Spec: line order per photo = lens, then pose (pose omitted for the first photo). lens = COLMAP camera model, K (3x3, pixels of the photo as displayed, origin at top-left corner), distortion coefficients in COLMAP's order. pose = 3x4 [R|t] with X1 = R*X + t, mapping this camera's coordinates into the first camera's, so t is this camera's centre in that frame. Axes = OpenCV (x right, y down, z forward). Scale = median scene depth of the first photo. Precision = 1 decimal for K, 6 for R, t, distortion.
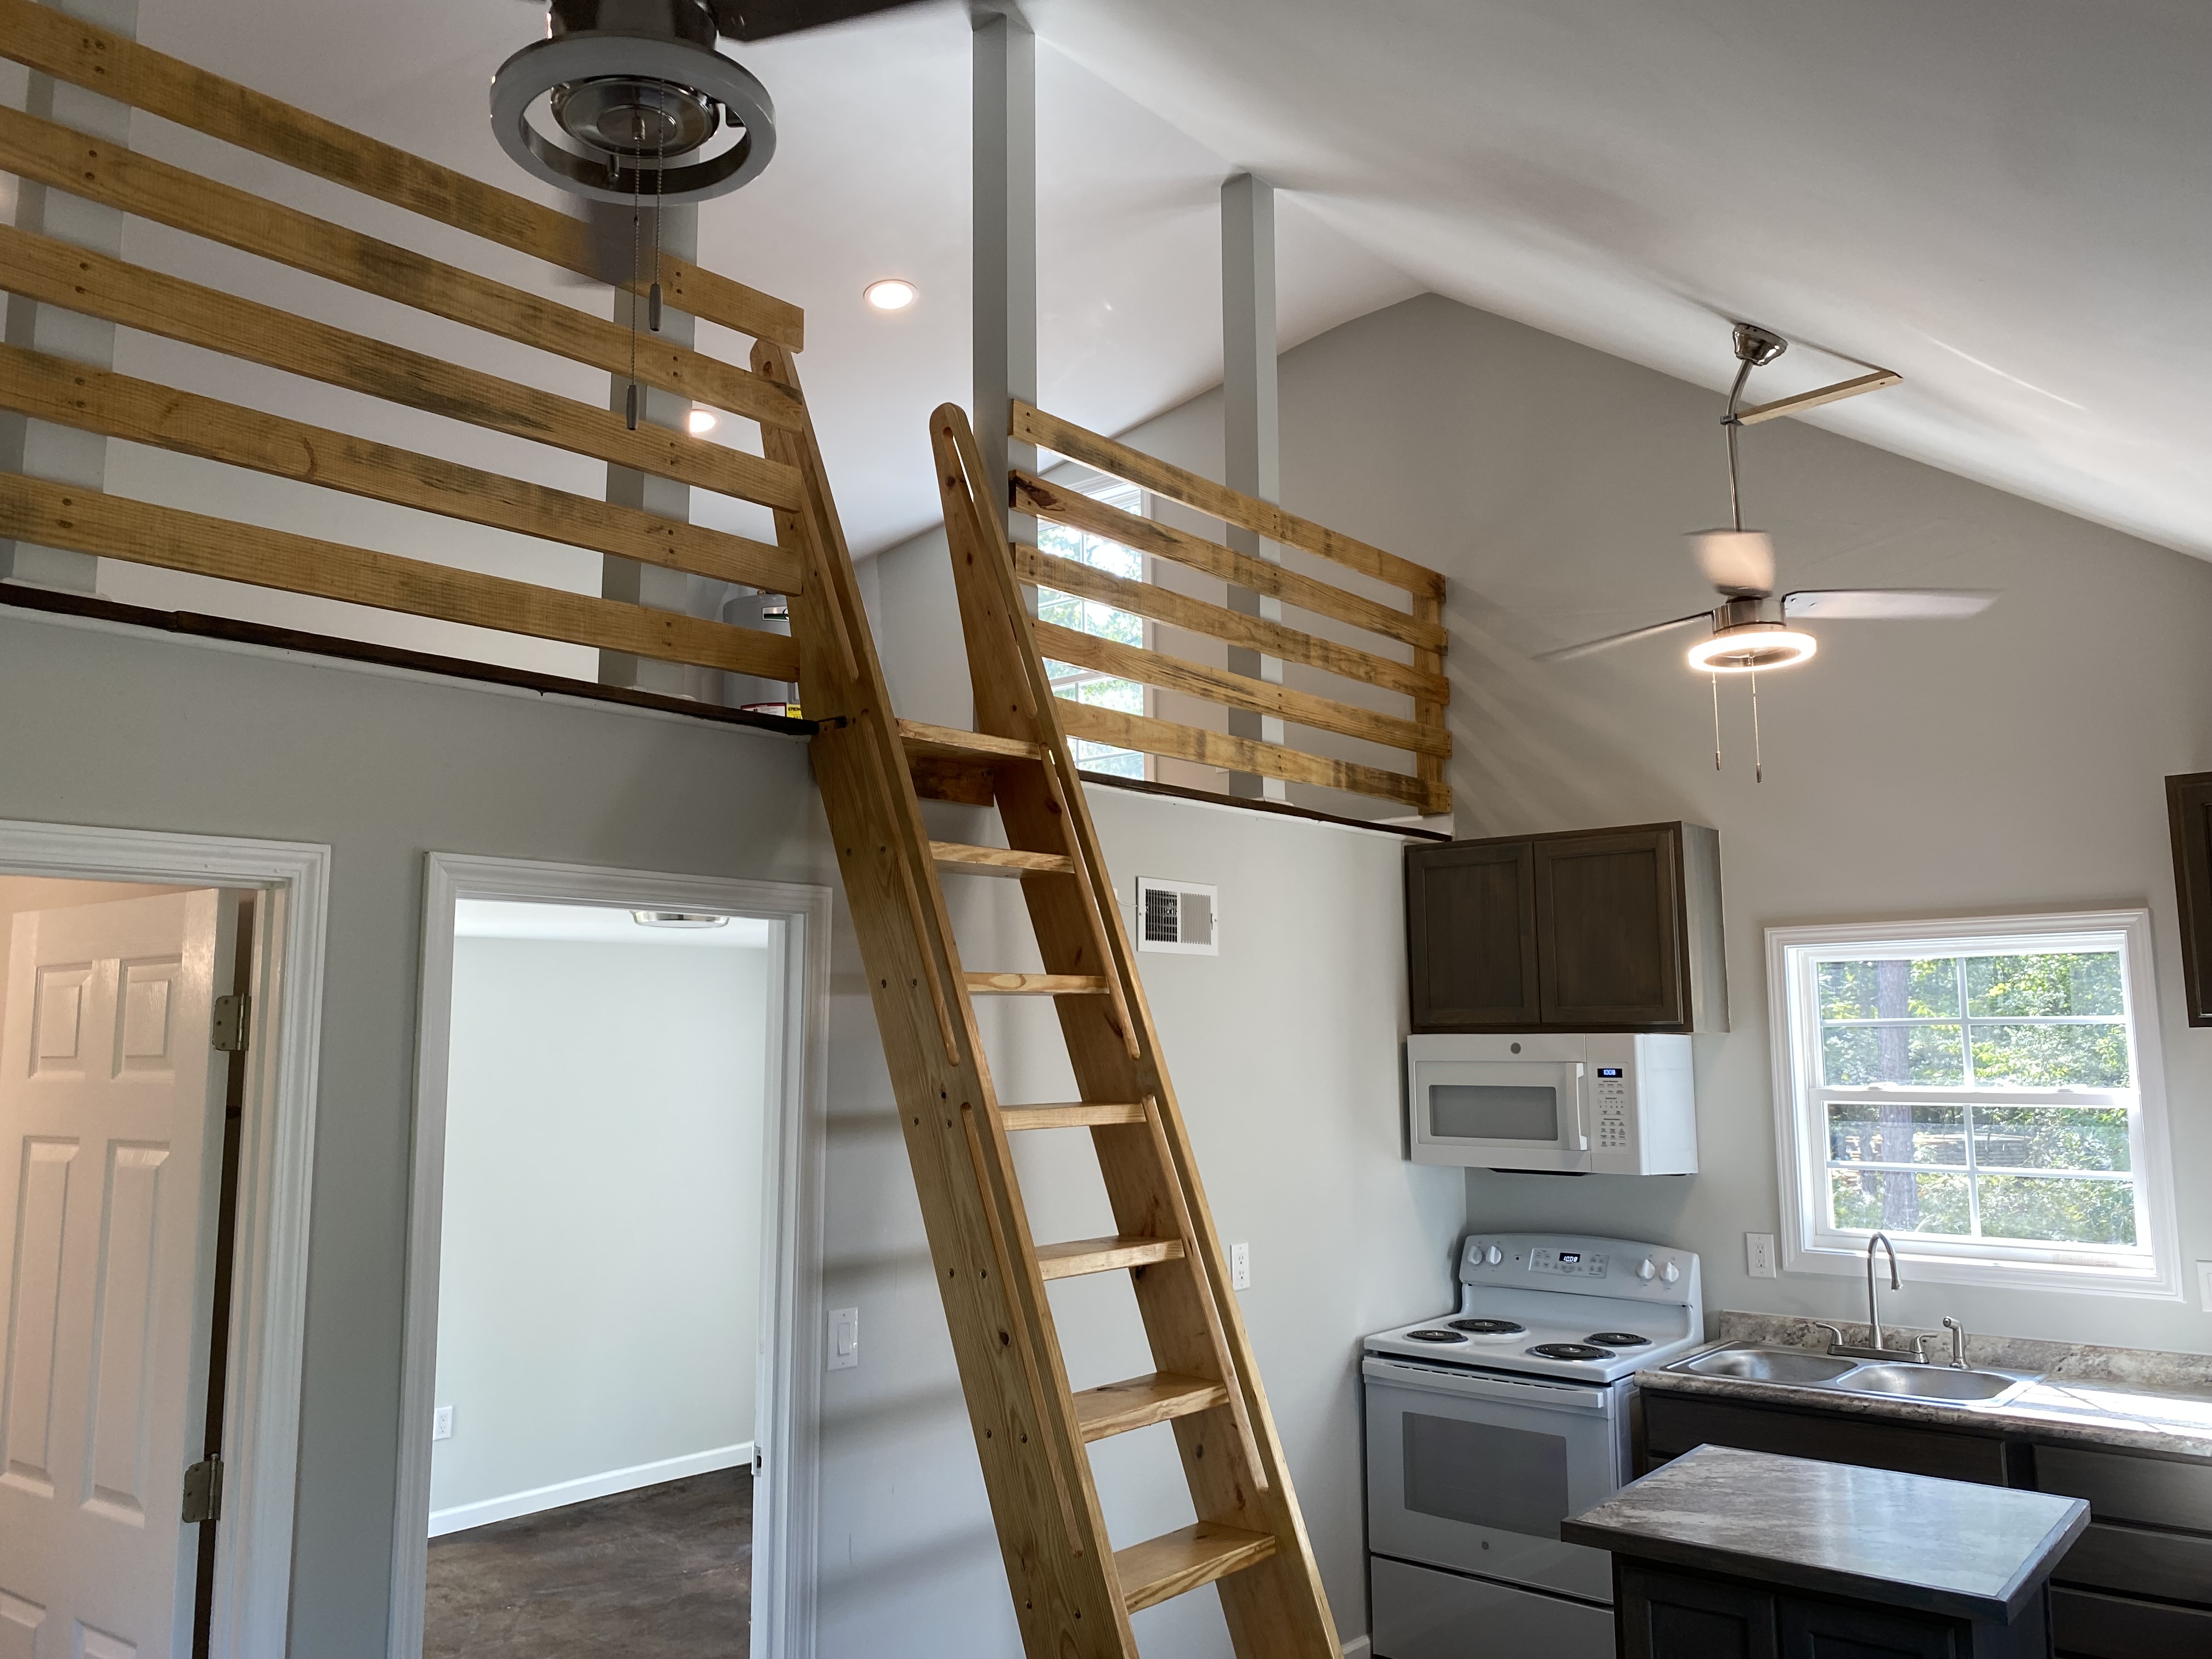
lens RADIAL K [[1688.6, 0, 1102.1], [0, 1688.6, 827.0], [0, 0, 1]] dist [-0.008913, 0.013599]
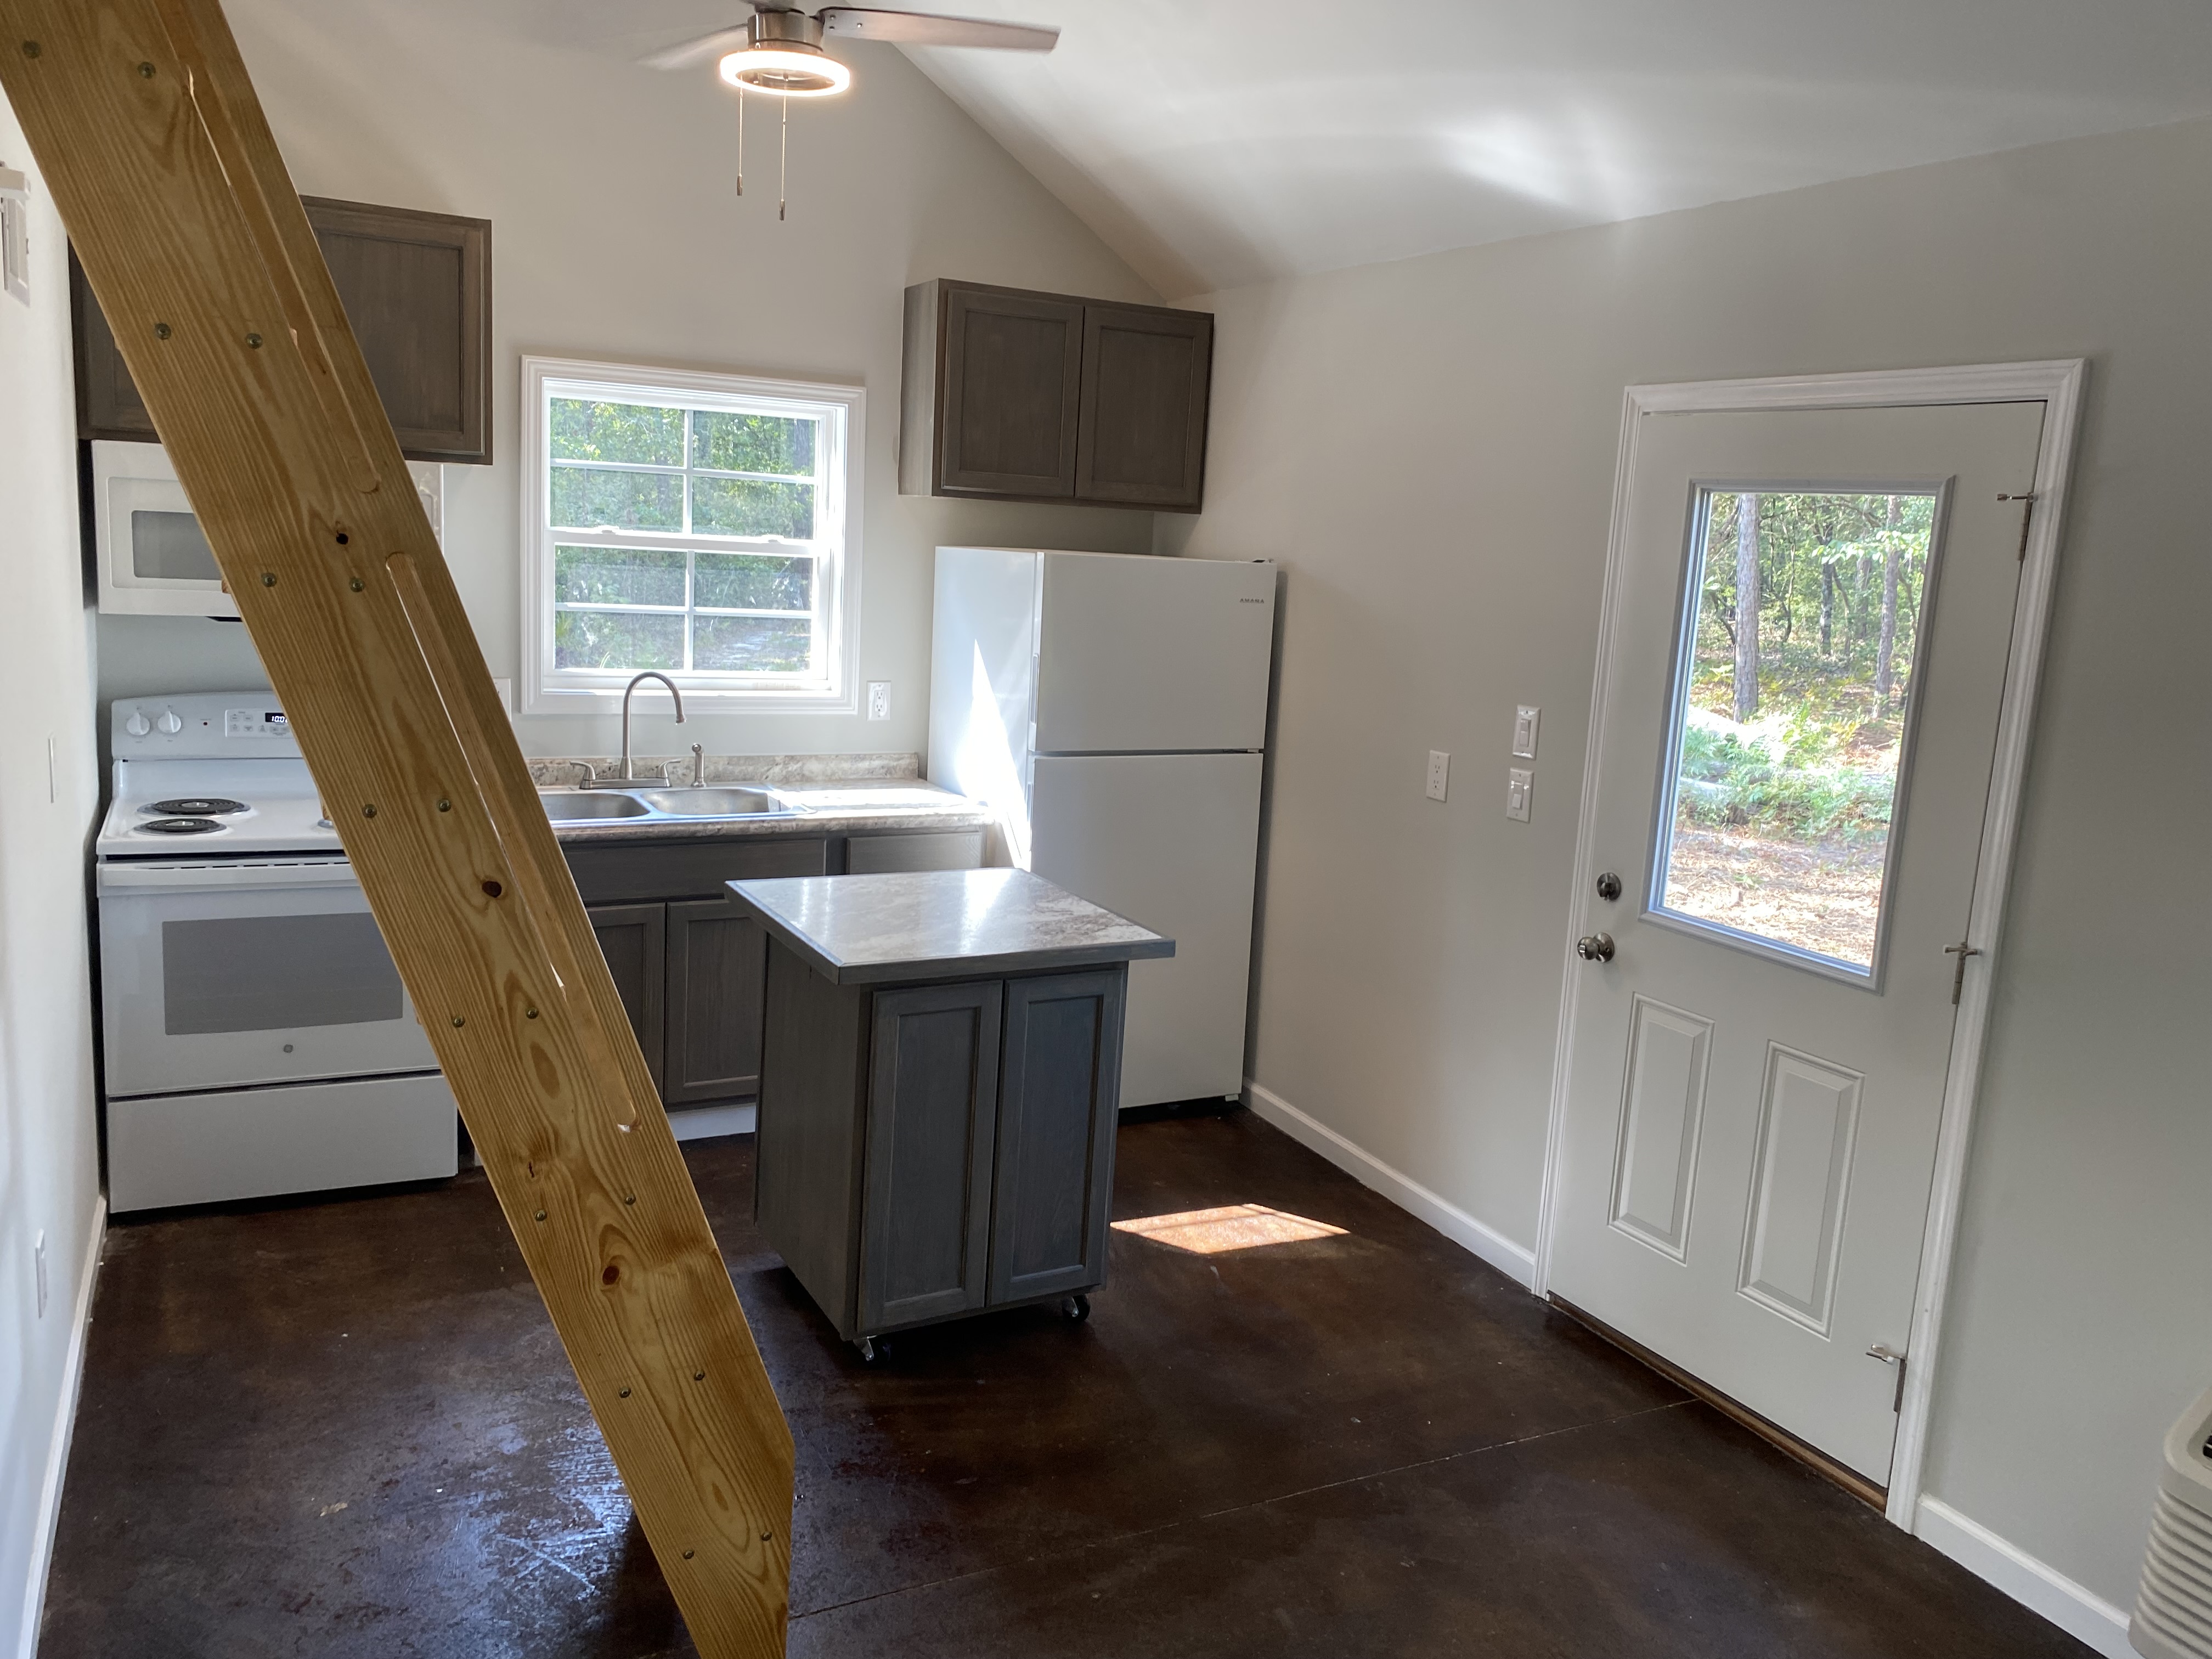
lens RADIAL K [[1688.6, 0, 1104.3], [0, 1688.6, 821.6], [0, 0, 1]] dist [-0.008913, 0.013599]
pose [[0.371478, -0.133532, 0.918789, -0.421932], [-0.181570, 0.960046, 0.212939, 0.056795], [-0.910514, -0.245927, 0.332391, 0.380664]]
